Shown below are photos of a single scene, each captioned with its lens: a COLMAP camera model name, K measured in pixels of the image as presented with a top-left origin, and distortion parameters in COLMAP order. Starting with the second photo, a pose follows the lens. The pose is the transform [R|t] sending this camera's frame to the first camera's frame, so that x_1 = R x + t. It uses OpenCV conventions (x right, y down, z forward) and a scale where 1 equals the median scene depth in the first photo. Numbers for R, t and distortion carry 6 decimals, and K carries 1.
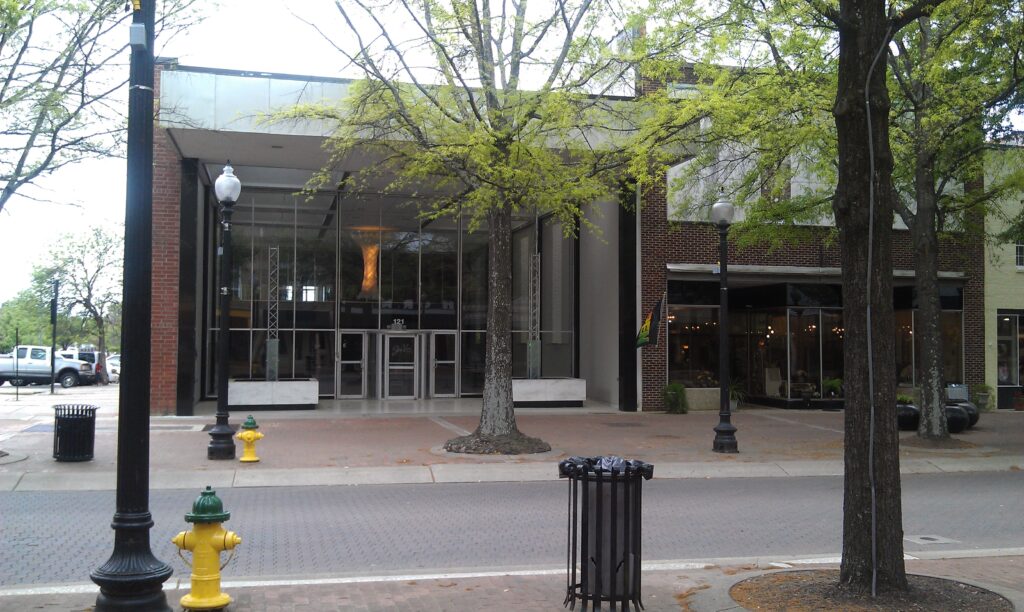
lens RADIAL K [[981.7, 0, 485.6], [0, 981.7, 307.2], [0, 0, 1]] dist [0.069234, -0.203951]
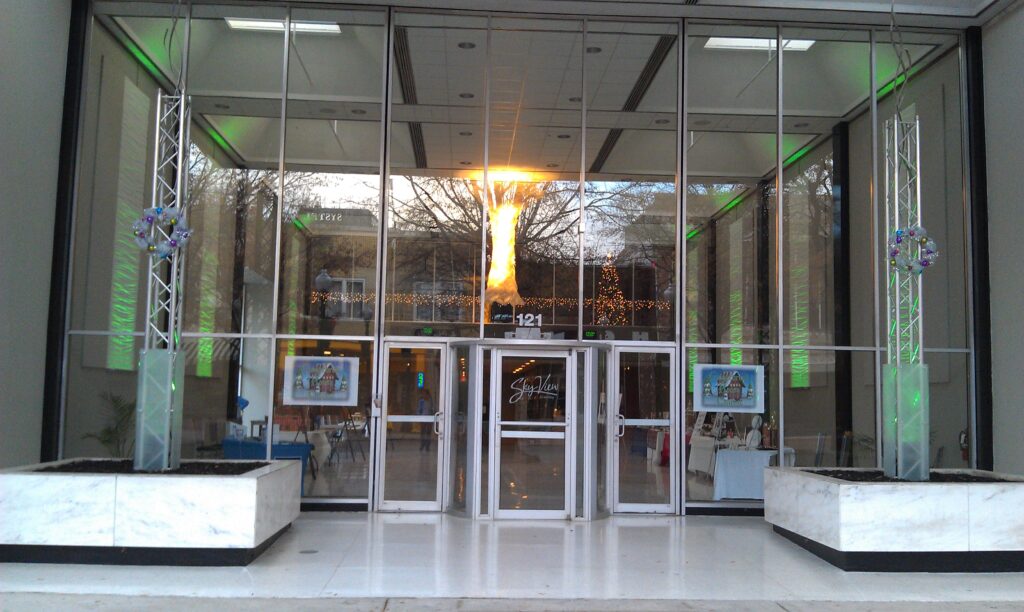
lens RADIAL K [[981.7, 0, 485.6], [0, 981.7, 307.2], [0, 0, 1]] dist [0.069234, -0.203951]
pose [[0.987399, 0.001046, -0.158245, -0.042455], [-0.008322, 0.998938, -0.045321, 0.028159], [0.158030, 0.046066, 0.986359, 0.604496]]
